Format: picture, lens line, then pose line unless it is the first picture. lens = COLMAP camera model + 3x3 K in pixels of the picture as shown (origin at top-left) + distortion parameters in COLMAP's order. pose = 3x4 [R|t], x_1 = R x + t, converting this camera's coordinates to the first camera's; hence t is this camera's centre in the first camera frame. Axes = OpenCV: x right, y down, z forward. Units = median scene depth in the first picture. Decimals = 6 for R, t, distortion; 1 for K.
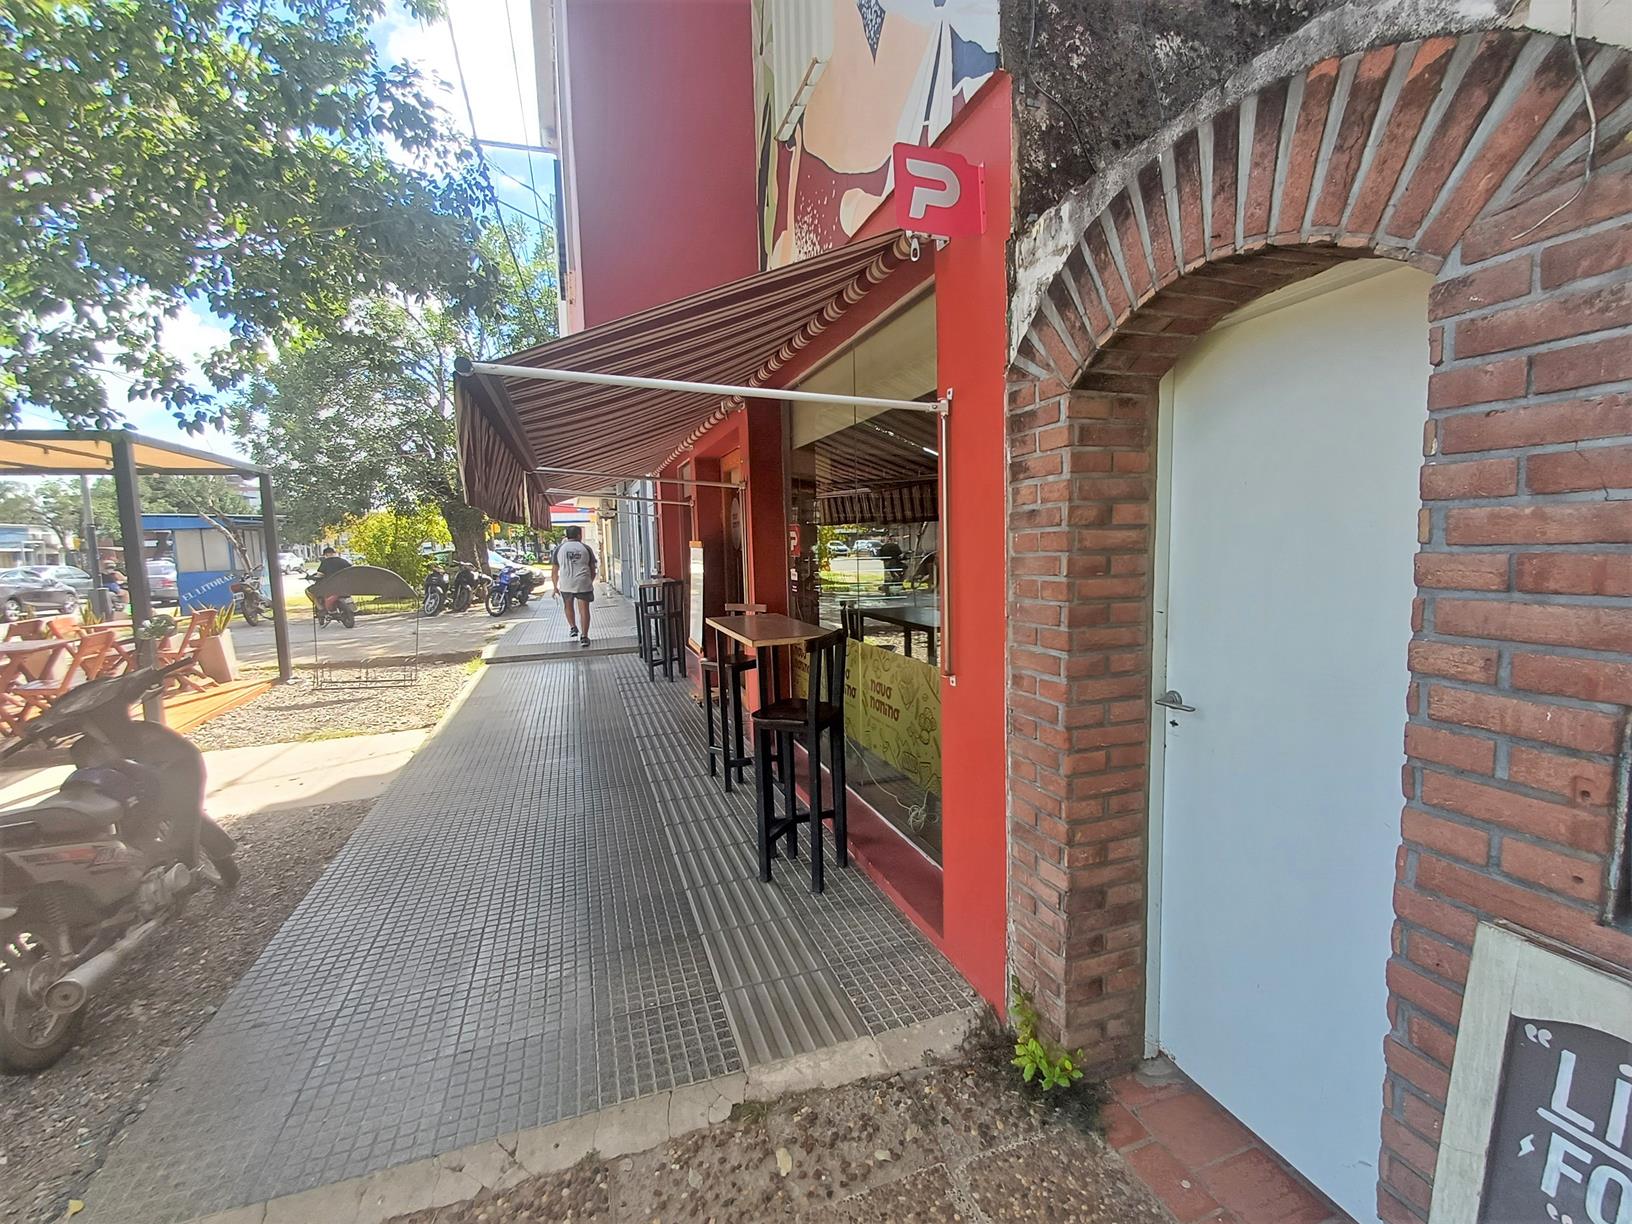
lens RADIAL K [[743.2, 0, 841.6], [0, 743.2, 618.8], [0, 0, 1]] dist [0.001536, -0.006170]
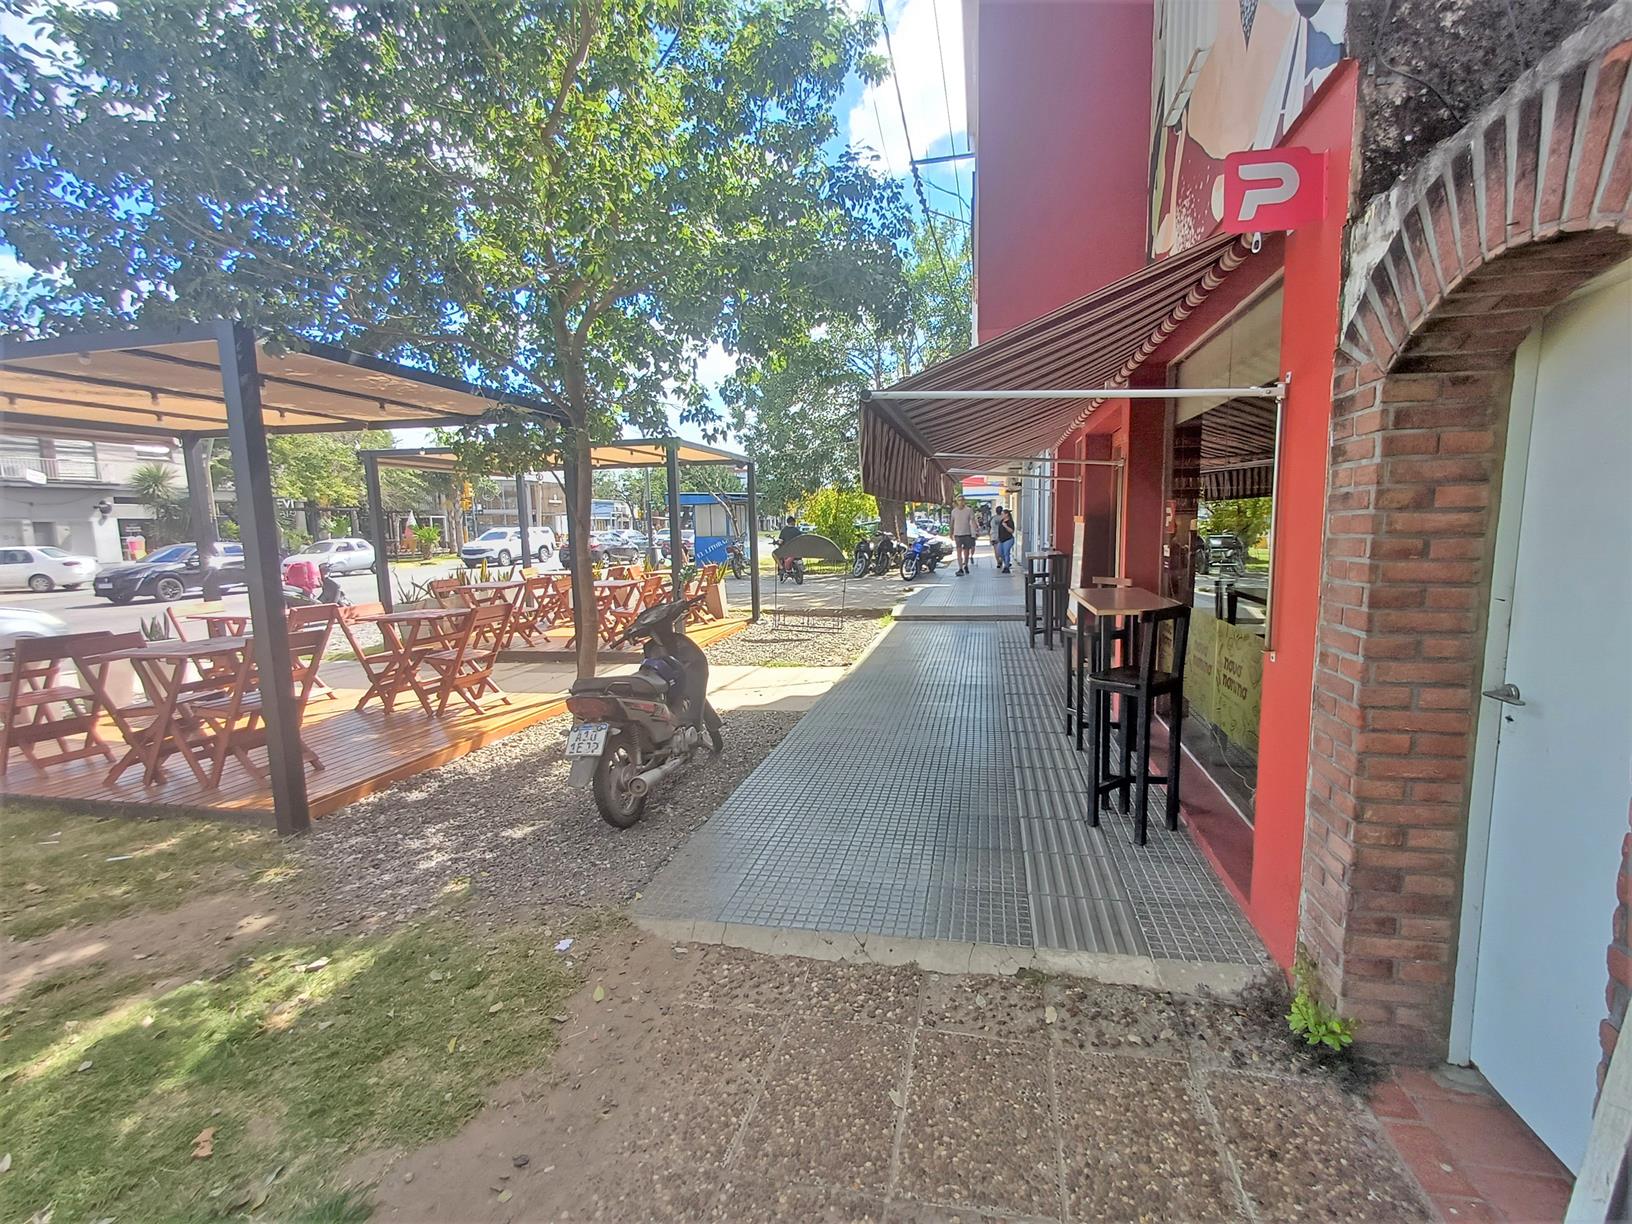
lens RADIAL K [[743.2, 0, 841.6], [0, 743.2, 618.8], [0, 0, 1]] dist [0.001536, -0.006170]
pose [[0.860055, 0.074199, -0.504777, 0.140980], [-0.055671, 0.997109, 0.051714, 0.009680], [0.507155, -0.016375, 0.861699, -0.178229]]
